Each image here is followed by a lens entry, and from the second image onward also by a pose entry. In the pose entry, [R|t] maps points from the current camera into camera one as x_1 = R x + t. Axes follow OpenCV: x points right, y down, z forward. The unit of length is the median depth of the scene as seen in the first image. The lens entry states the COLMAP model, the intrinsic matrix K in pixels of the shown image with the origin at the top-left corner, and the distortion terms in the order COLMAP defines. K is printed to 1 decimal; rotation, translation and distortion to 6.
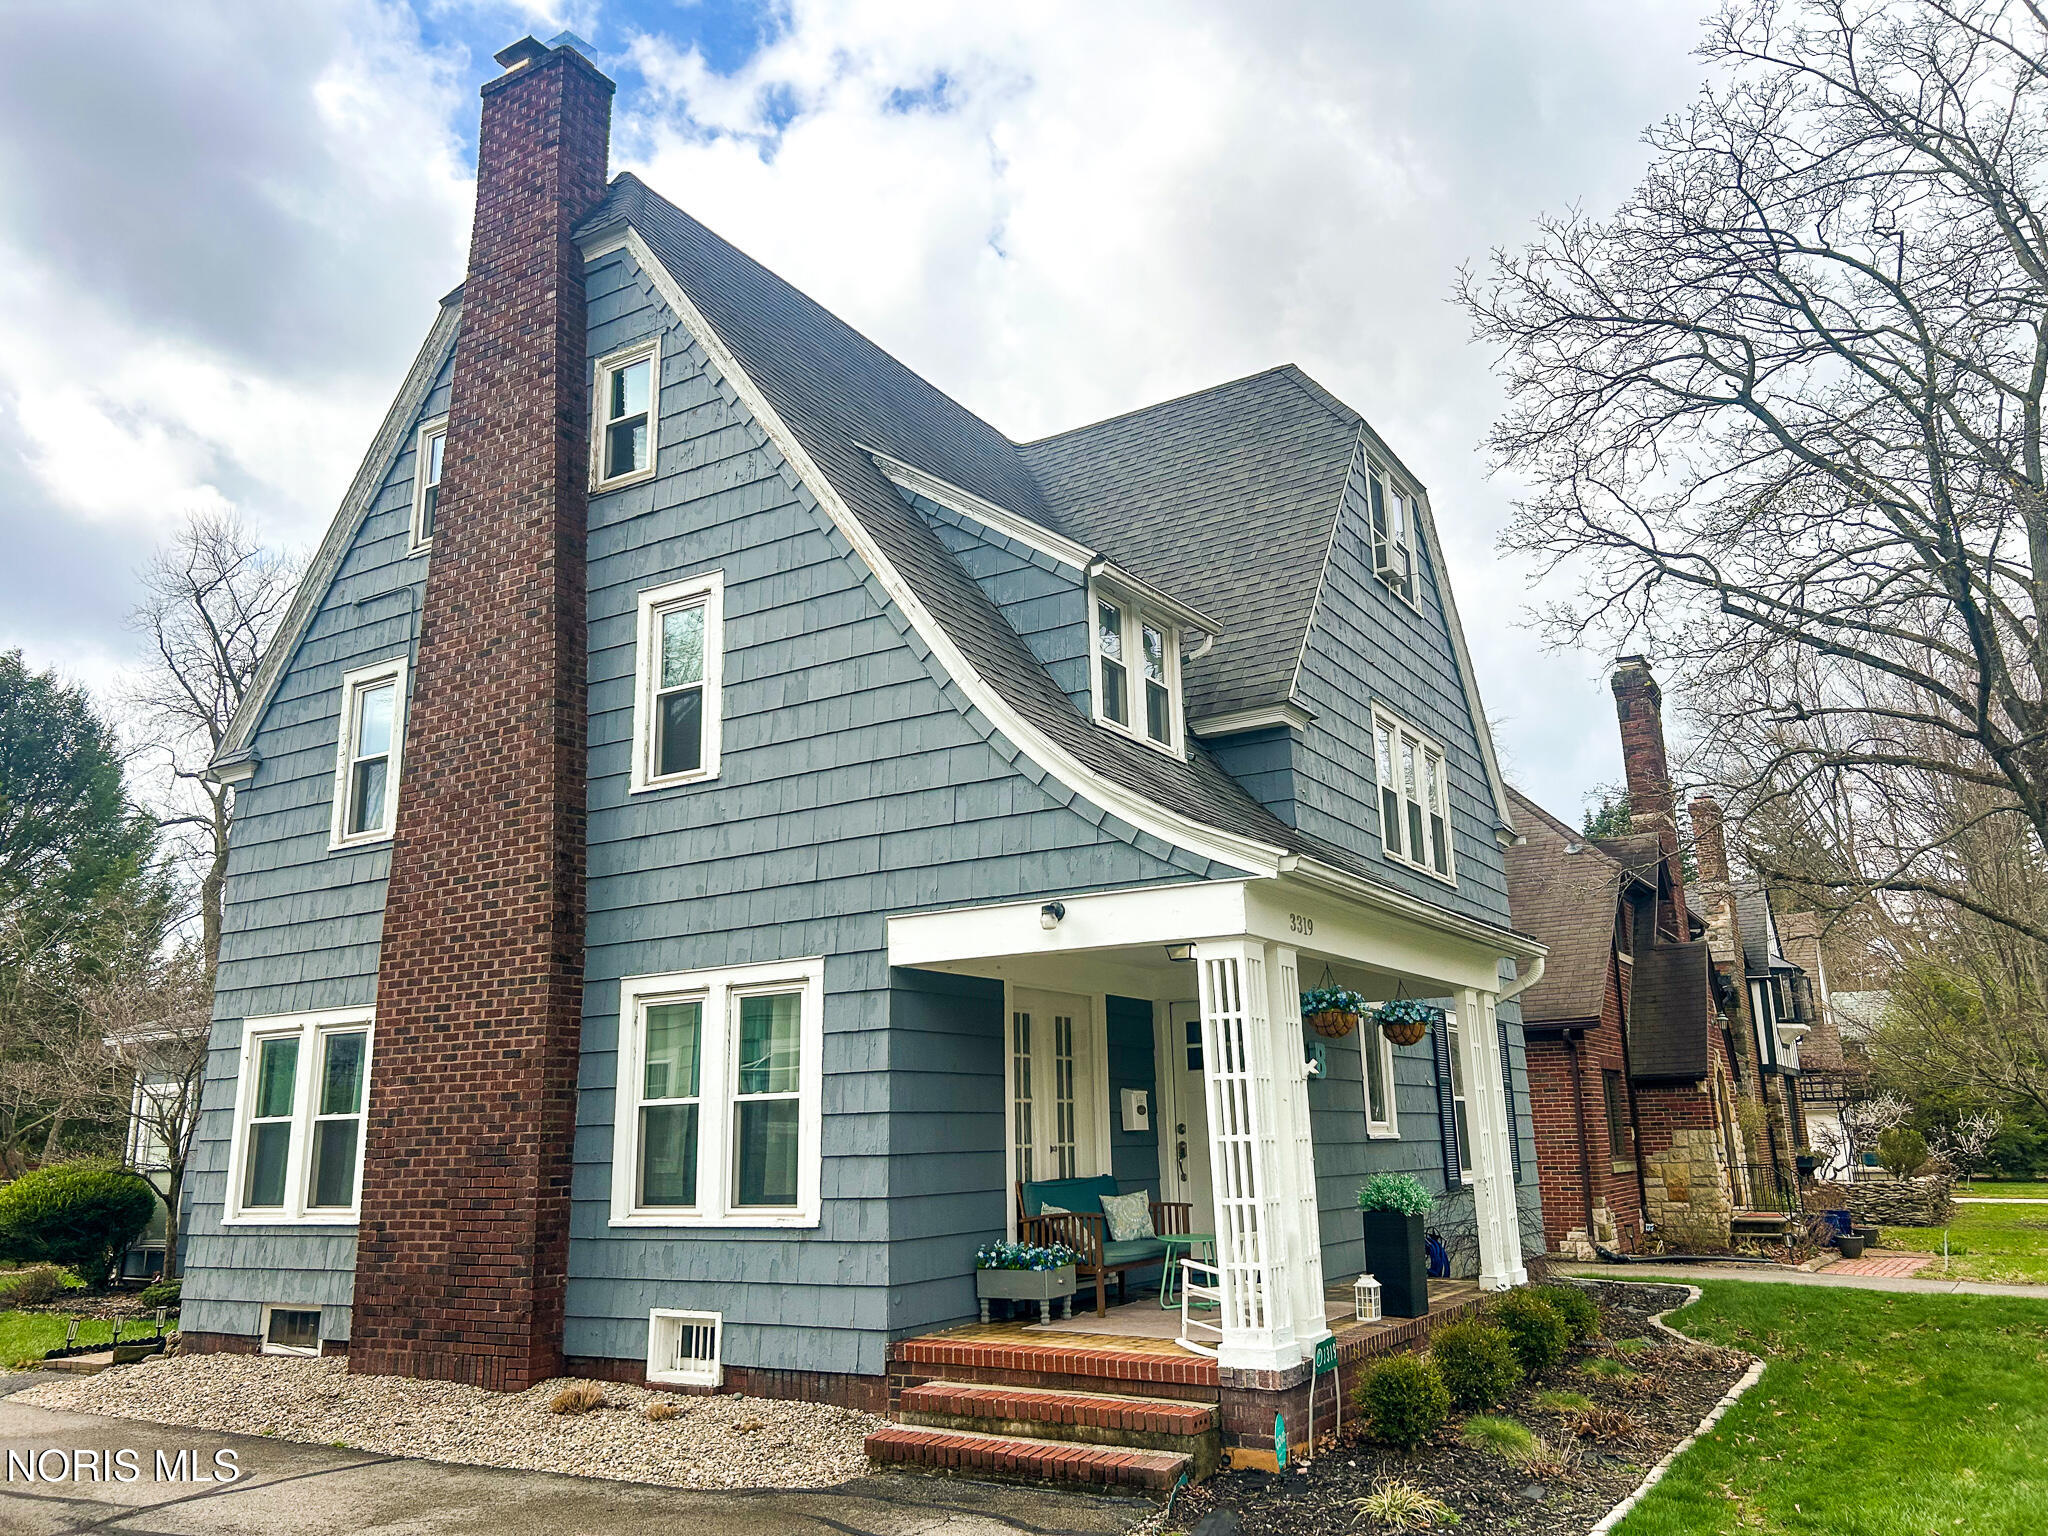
lens RADIAL K [[1533.8, 0, 1026.6], [0, 1533.8, 754.9], [0, 0, 1]] dist [0.013096, 0.001805]
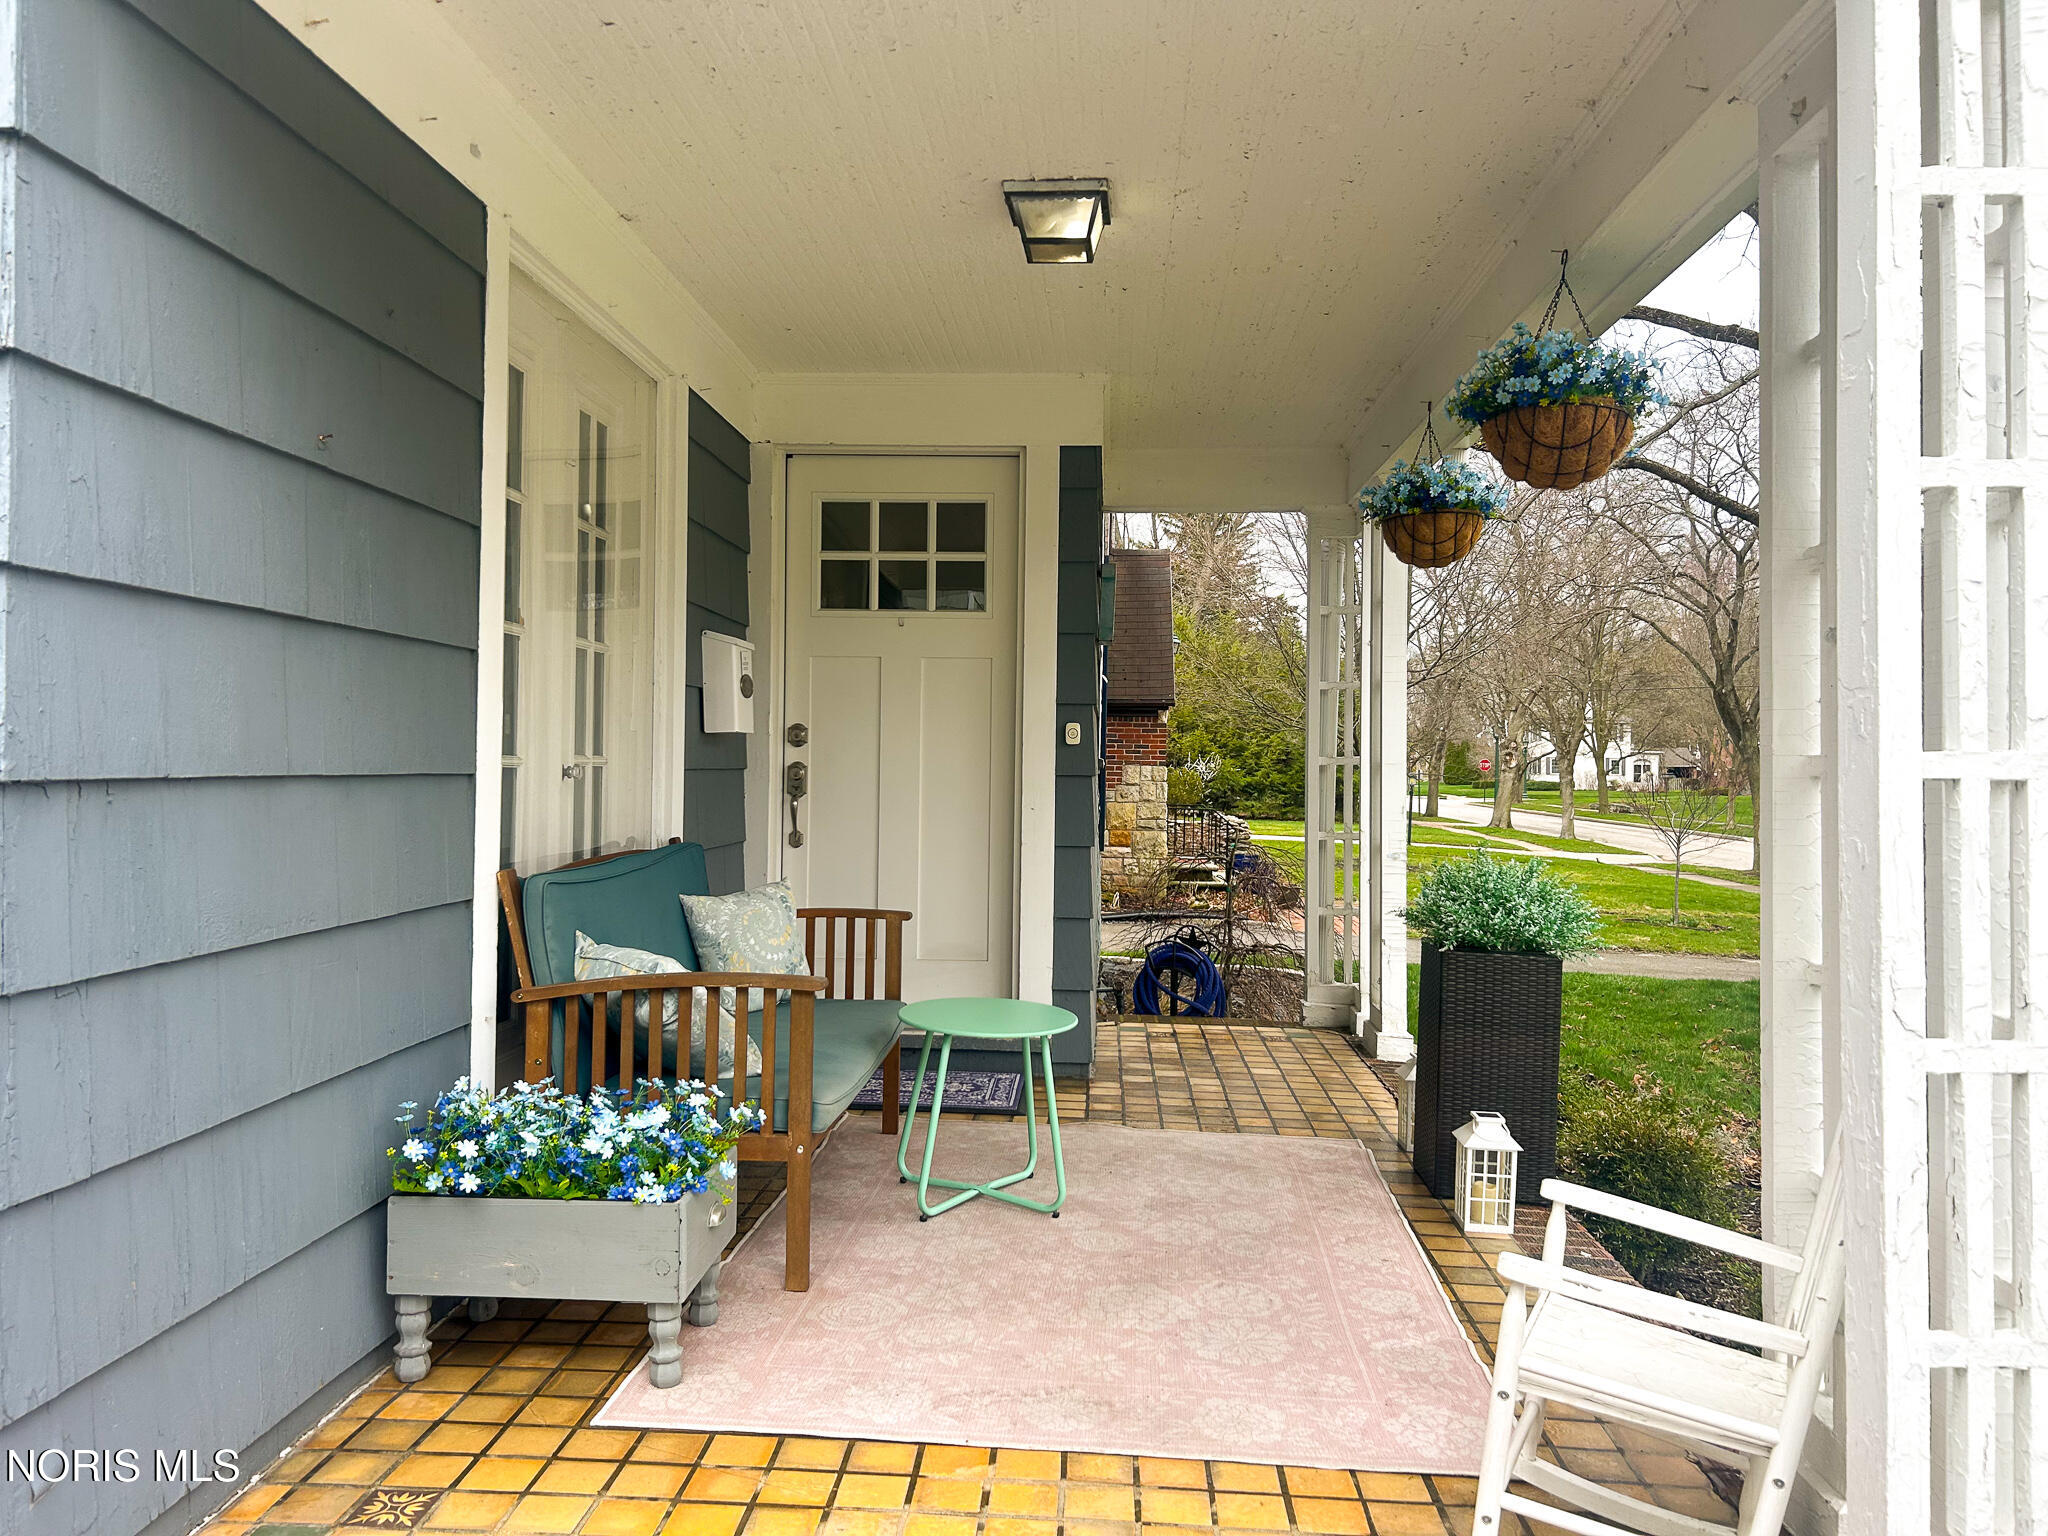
lens RADIAL K [[1533.8, 0, 1027.5], [0, 1533.8, 765.9], [0, 0, 1]] dist [0.013096, 0.001805]
pose [[0.878628, 0.031107, 0.476493, -0.056296], [-0.146219, 0.967468, 0.206460, 0.163351], [-0.454569, -0.251074, 0.854593, 0.636169]]
